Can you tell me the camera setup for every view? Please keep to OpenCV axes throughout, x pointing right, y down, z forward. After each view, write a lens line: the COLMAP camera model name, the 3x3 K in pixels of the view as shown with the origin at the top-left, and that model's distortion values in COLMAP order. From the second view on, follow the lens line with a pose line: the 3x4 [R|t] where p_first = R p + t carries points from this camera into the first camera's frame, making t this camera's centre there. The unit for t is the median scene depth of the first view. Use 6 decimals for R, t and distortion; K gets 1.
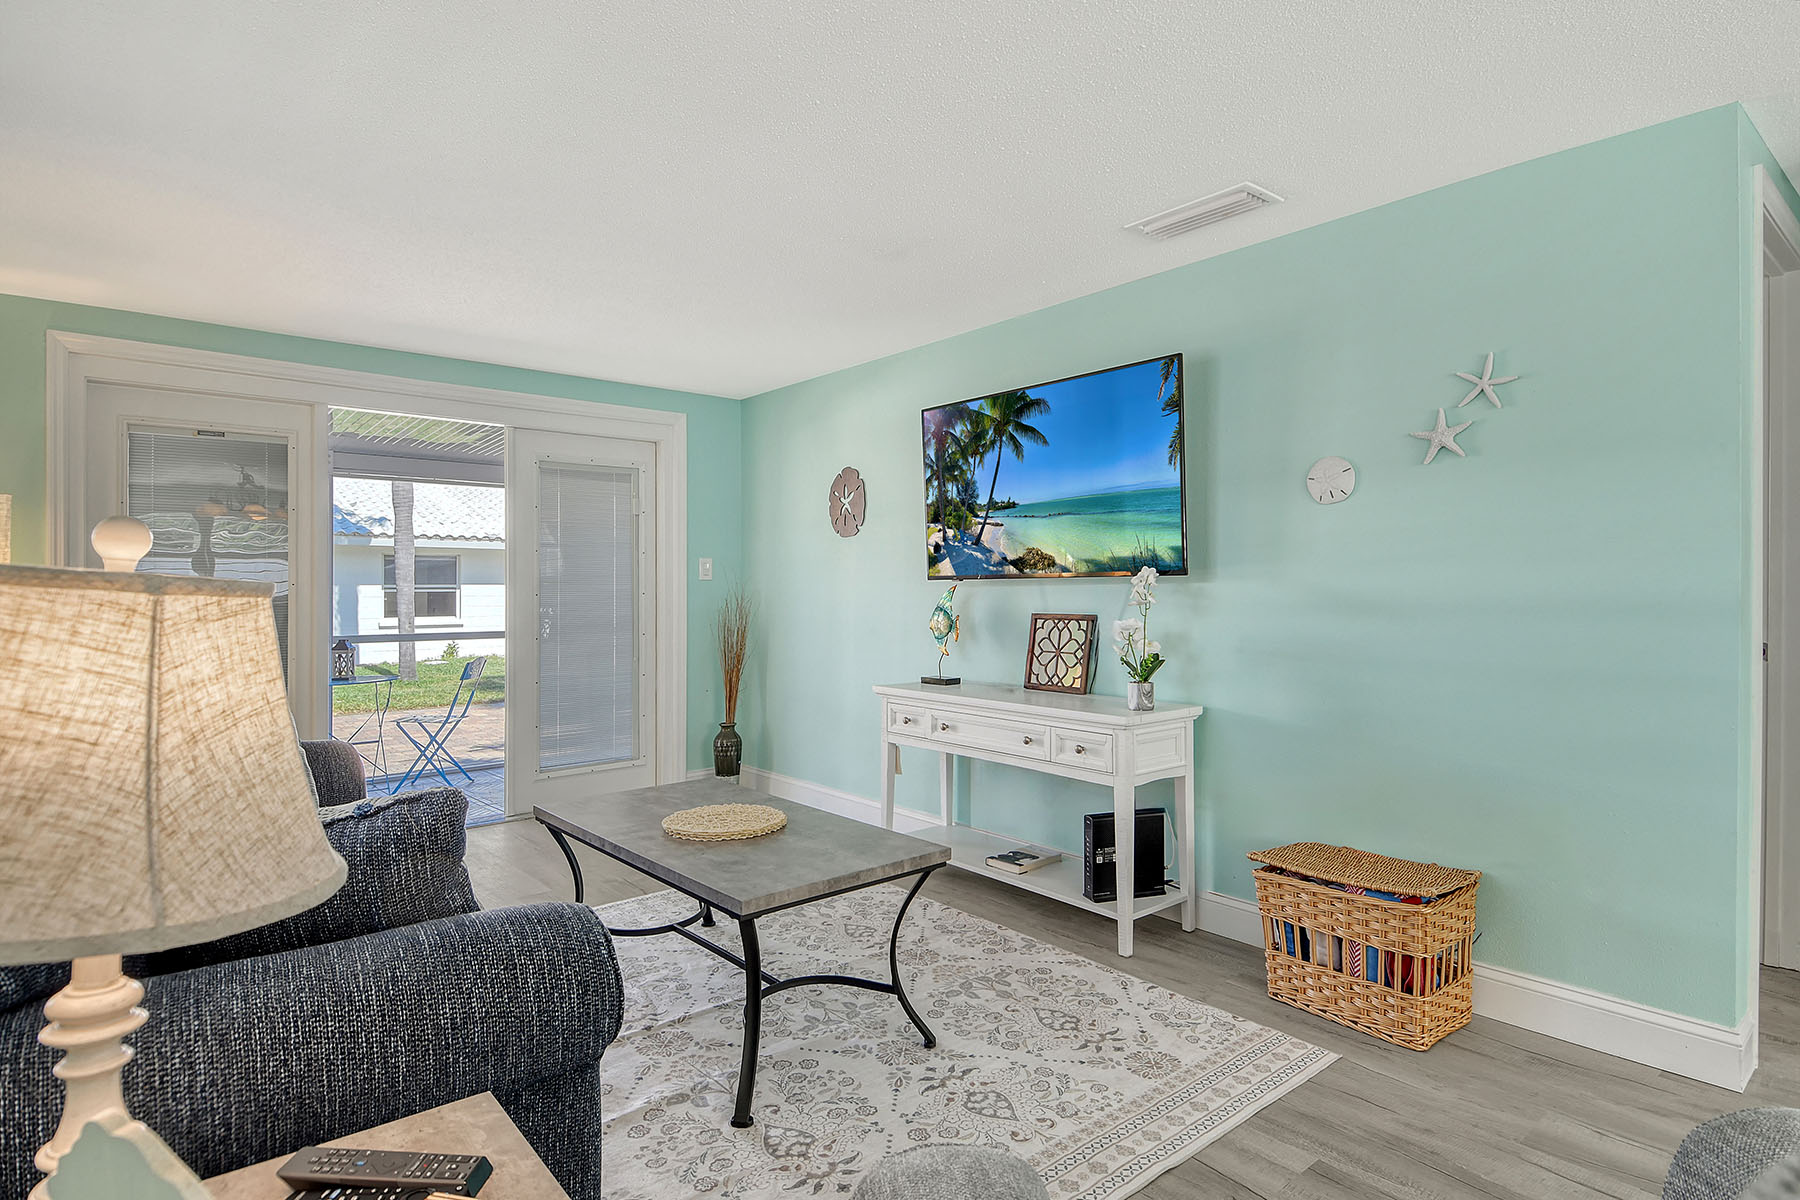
lens RADIAL K [[960.7, 0, 939.3], [0, 960.7, 581.2], [0, 0, 1]] dist [0.059946, -0.046974]
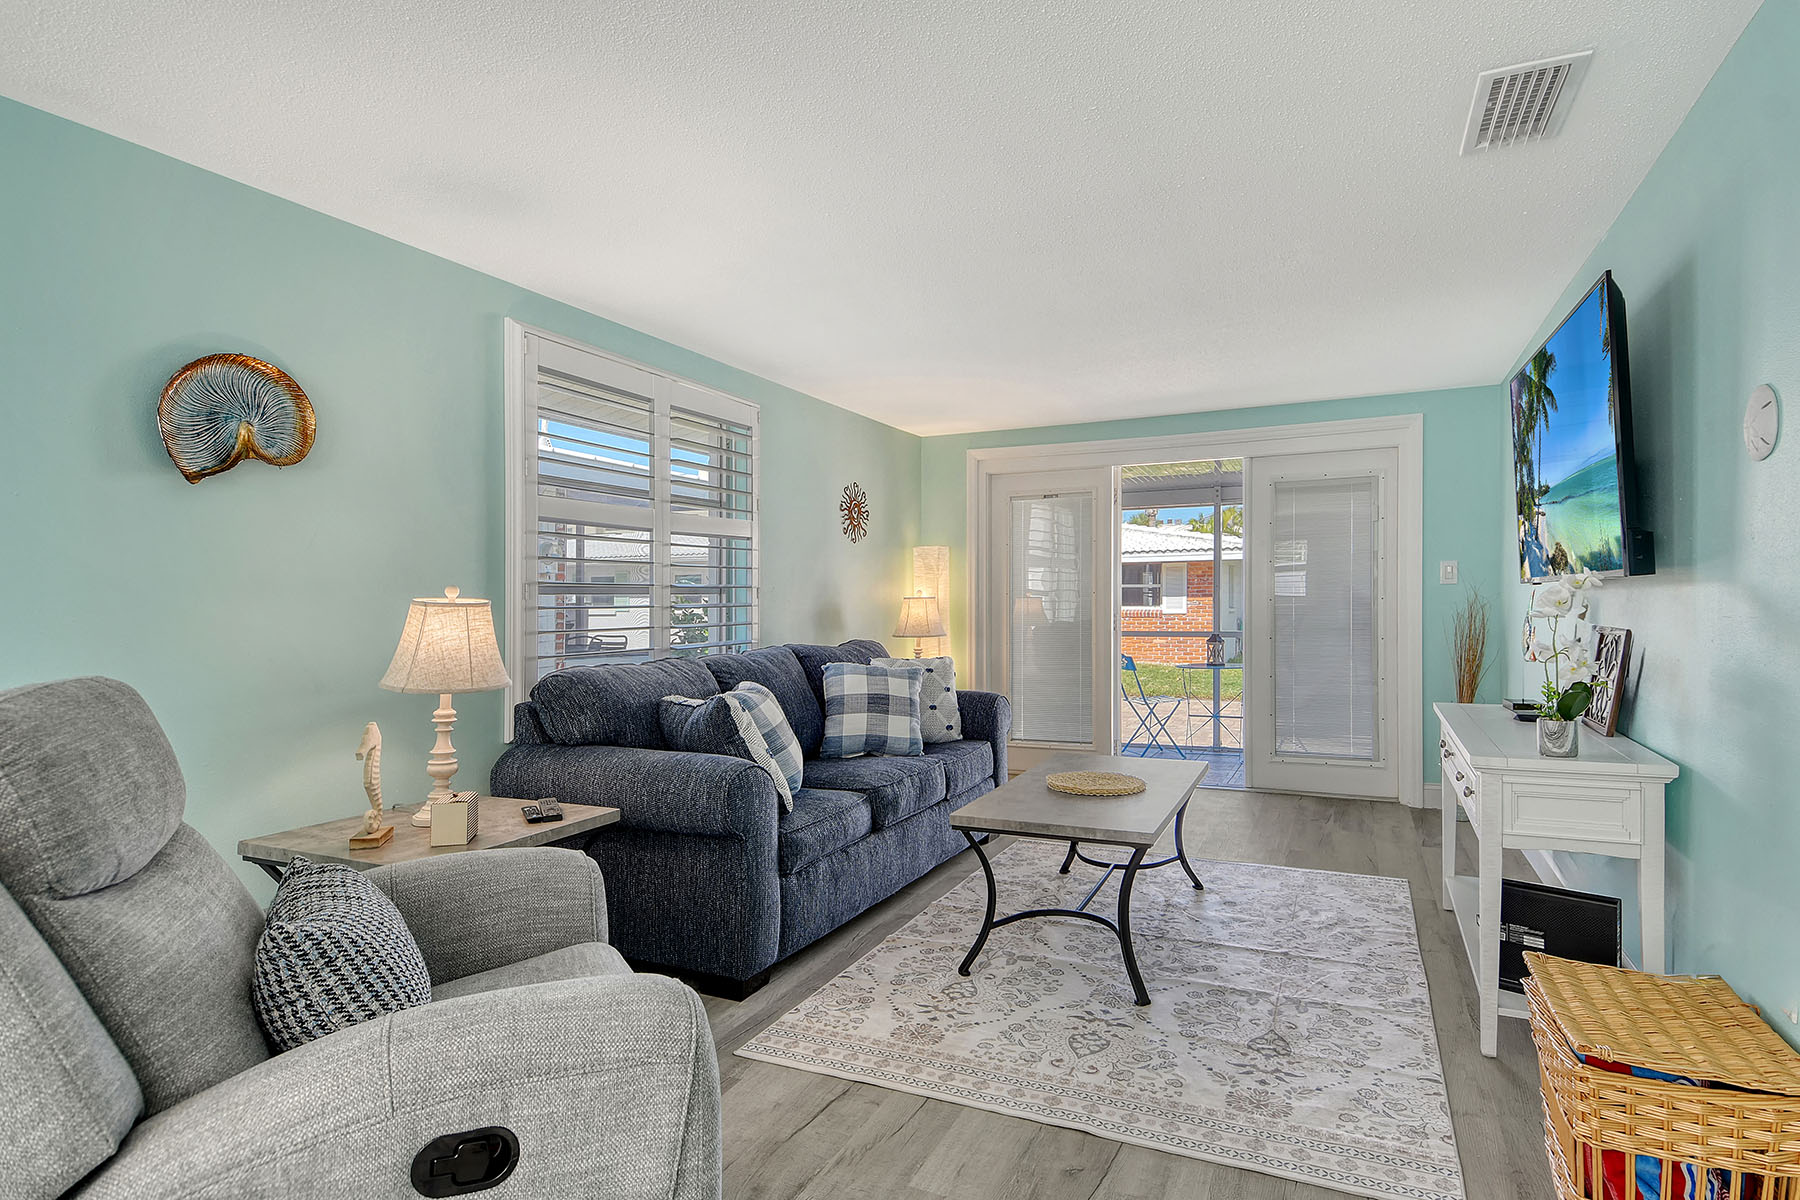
lens RADIAL K [[960.7, 0, 909.5], [0, 960.7, 589.9], [0, 0, 1]] dist [0.059946, -0.046974]
pose [[0.412794, -0.008008, -0.910789, 0.594312], [0.016936, 0.999856, -0.001115, -0.004229], [0.910667, -0.014965, 0.412871, 0.192799]]
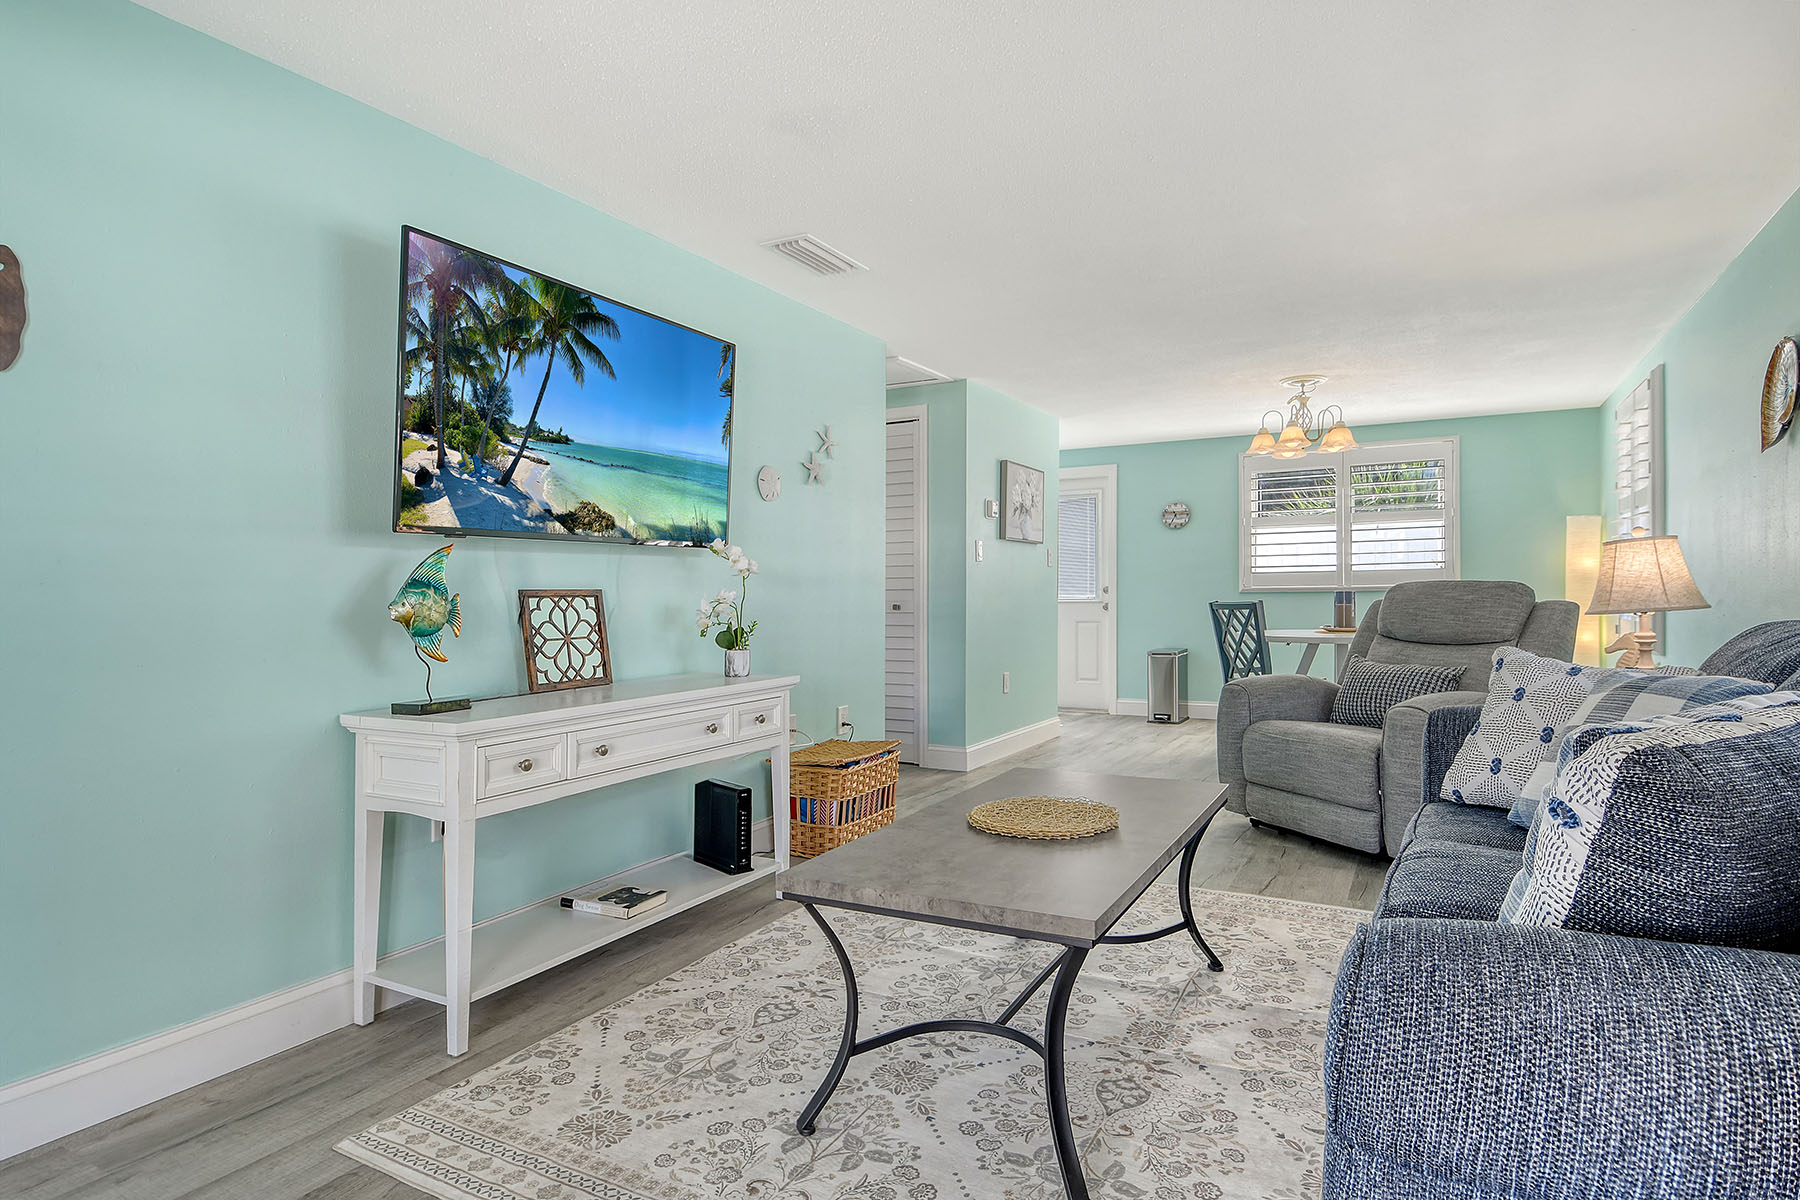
lens RADIAL K [[960.7, 0, 901.3], [0, 960.7, 584.8], [0, 0, 1]] dist [0.059946, -0.046974]
pose [[-0.344475, 0.011151, 0.938729, -0.703903], [0.000261, 0.999931, -0.011783, 0.039822], [-0.938796, -0.003814, -0.344454, 1.012569]]
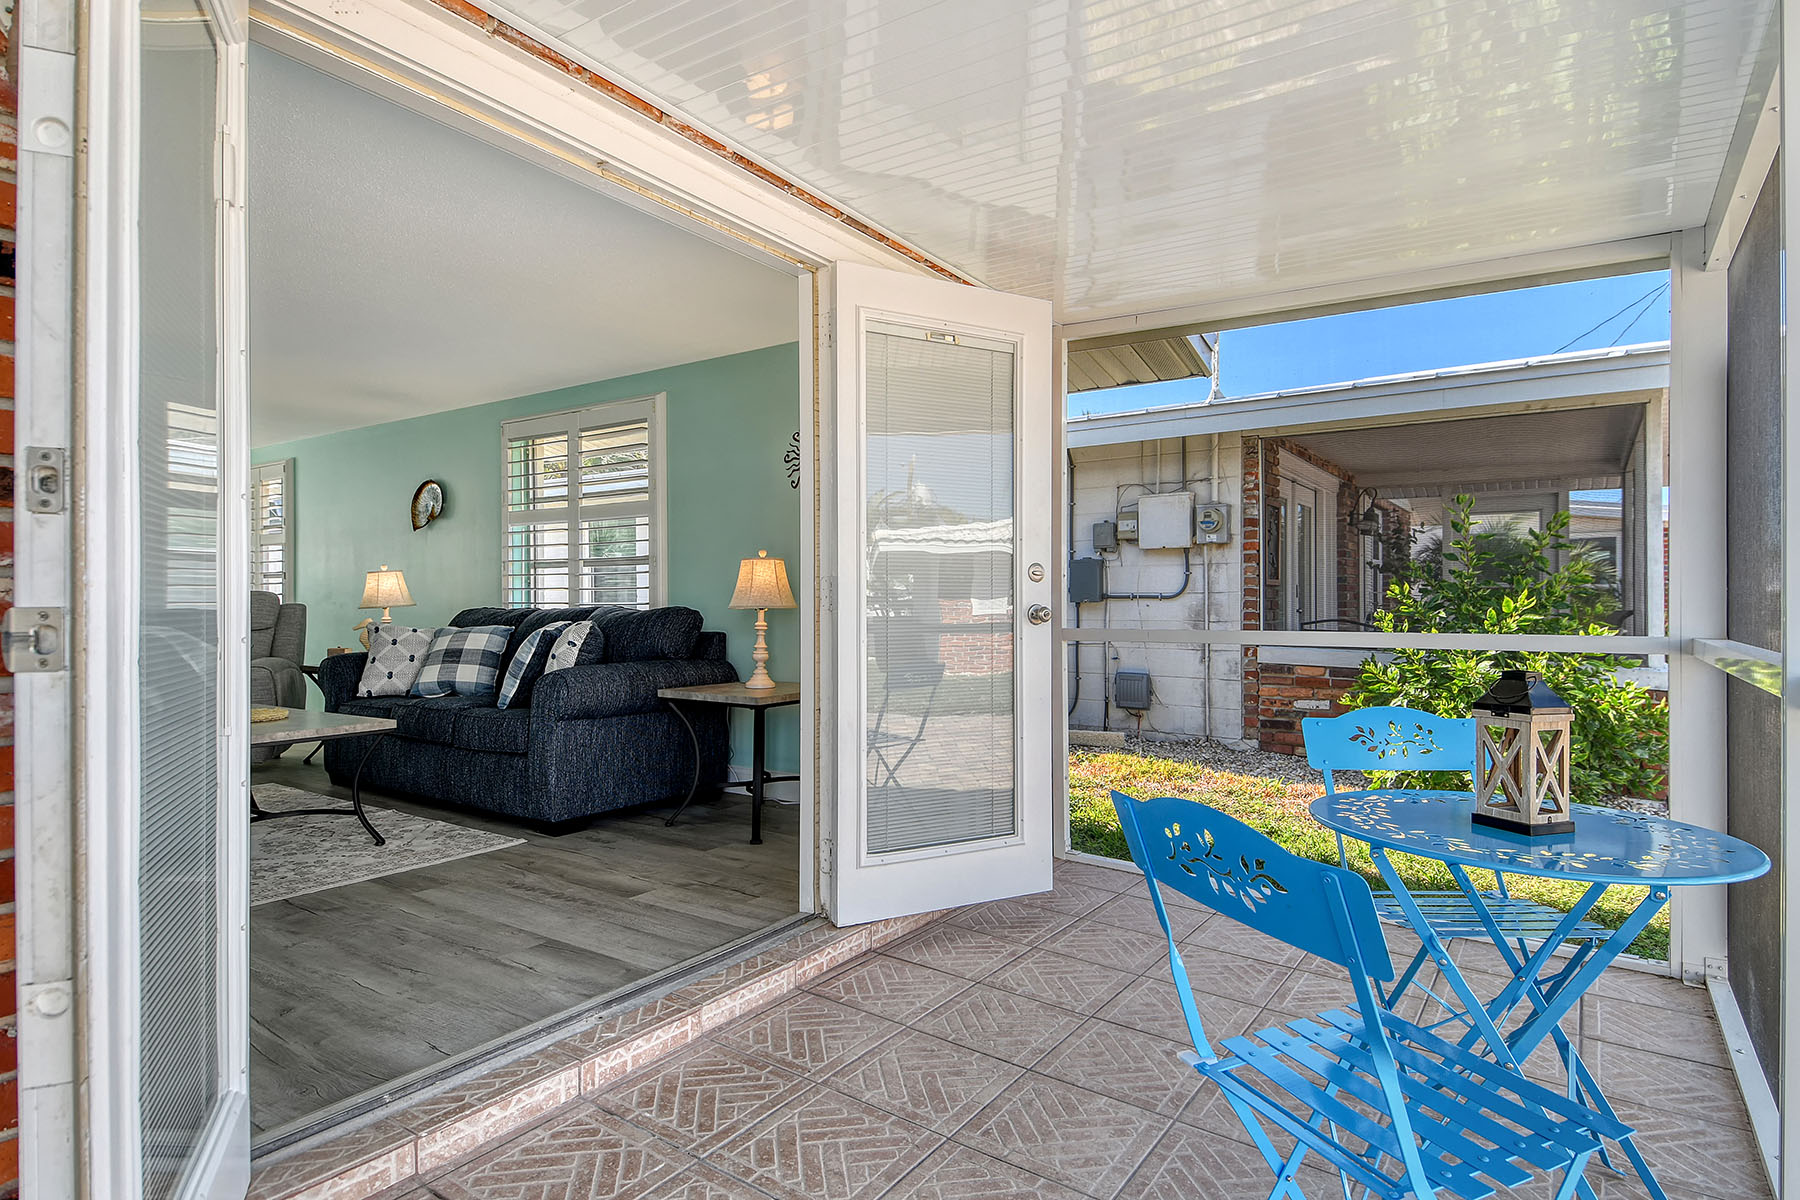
lens RADIAL K [[960.7, 0, 946.0], [0, 960.7, 619.4], [0, 0, 1]] dist [0.059946, -0.046974]
pose [[-0.966202, 0.004733, -0.257741, -0.639971], [0.003457, 0.999979, 0.005402, 0.067306], [0.257761, 0.004328, -0.966199, 1.959093]]
